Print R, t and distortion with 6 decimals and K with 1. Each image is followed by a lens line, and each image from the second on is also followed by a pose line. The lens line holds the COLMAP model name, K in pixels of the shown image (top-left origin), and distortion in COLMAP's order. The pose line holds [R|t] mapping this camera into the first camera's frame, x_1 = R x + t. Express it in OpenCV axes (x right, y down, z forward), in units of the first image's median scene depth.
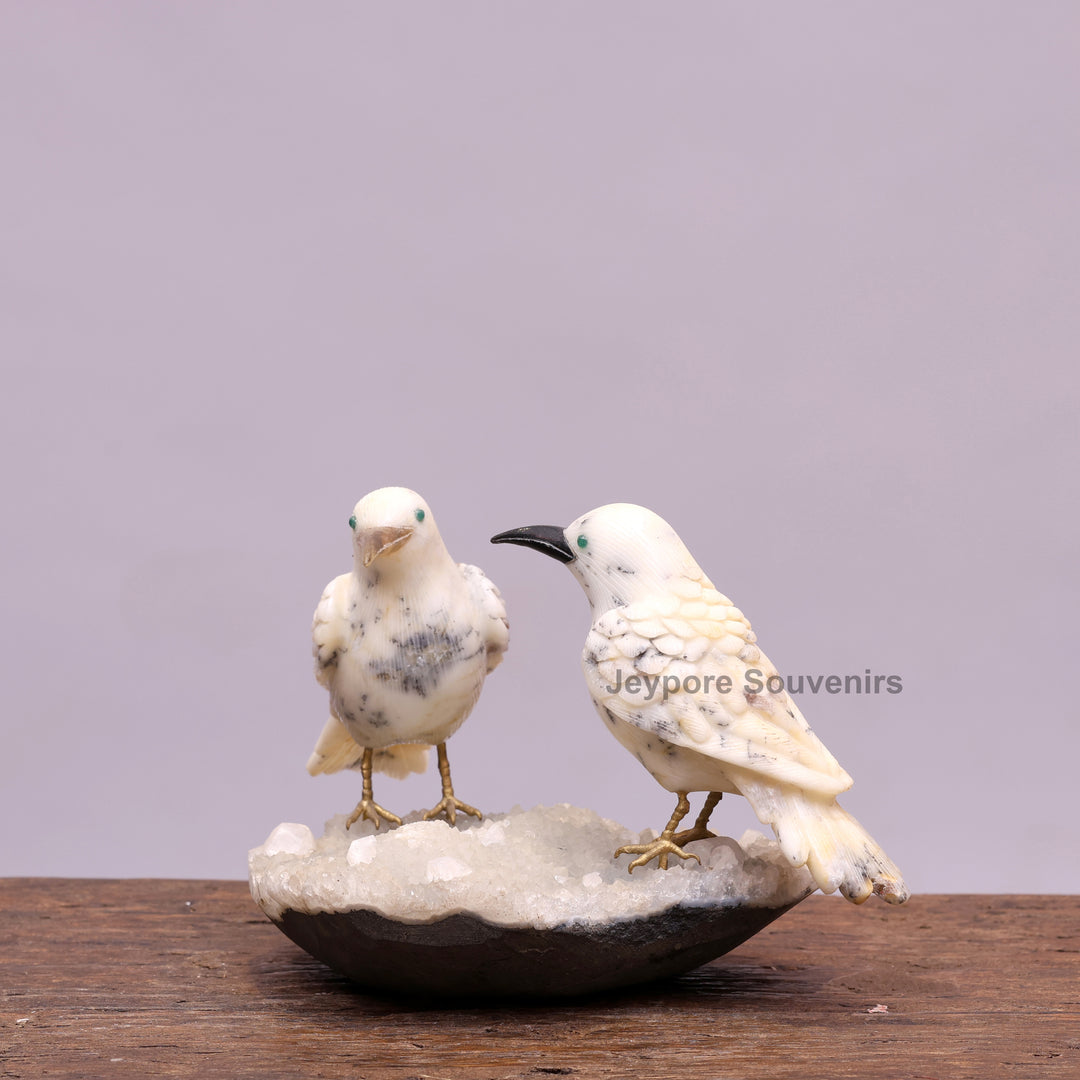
lens RADIAL K [[4877.2, 0, 540.0], [0, 4877.2, 540.0], [0, 0, 1]] dist [0.730971, 10.986184]
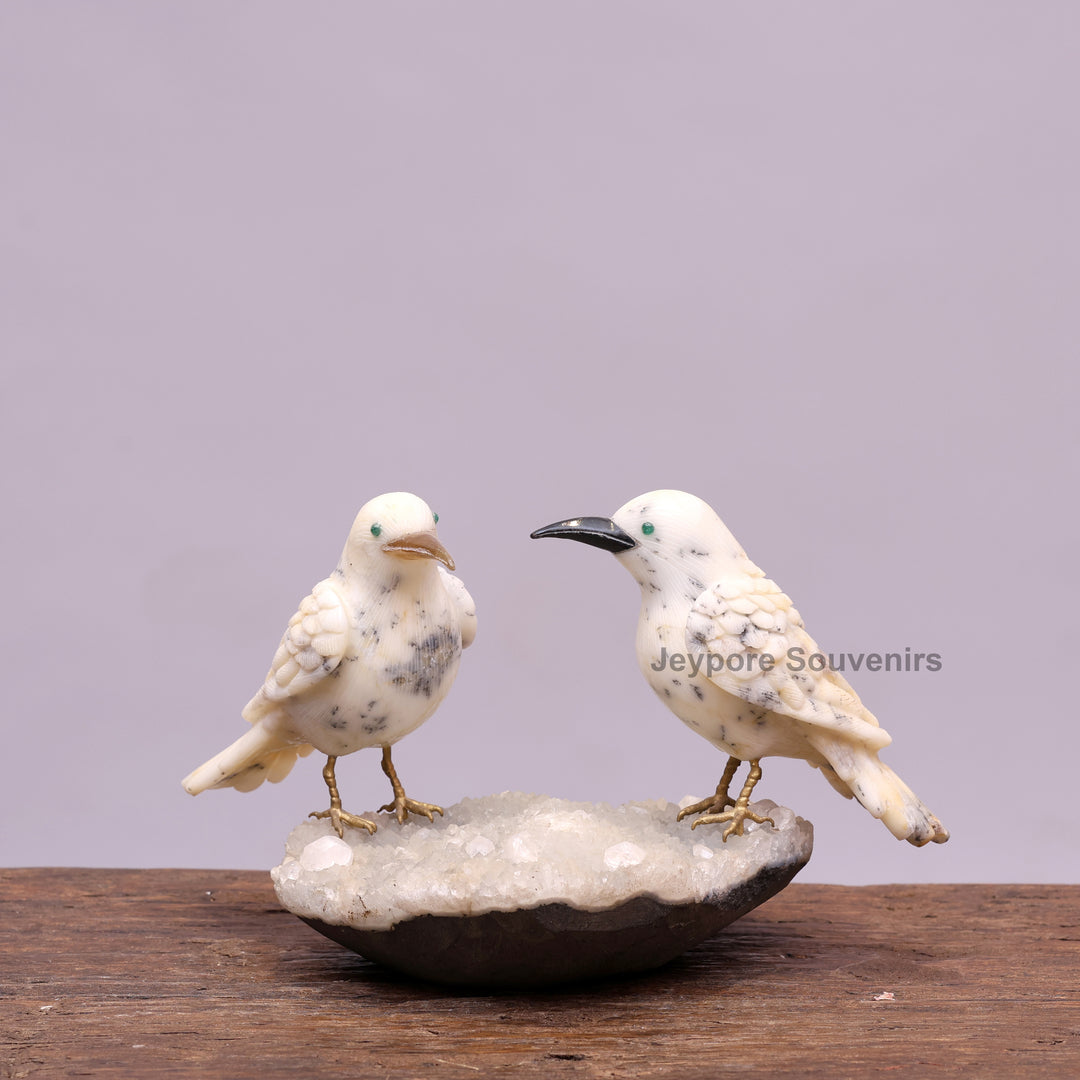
lens RADIAL K [[4877.2, 0, 540.0], [0, 4877.2, 540.0], [0, 0, 1]] dist [0.730971, 10.986184]
pose [[0.825686, -0.074457, 0.559195, -0.587459], [0.073678, 0.996994, 0.023960, -0.023693], [-0.559298, 0.021417, 0.828690, 0.154907]]
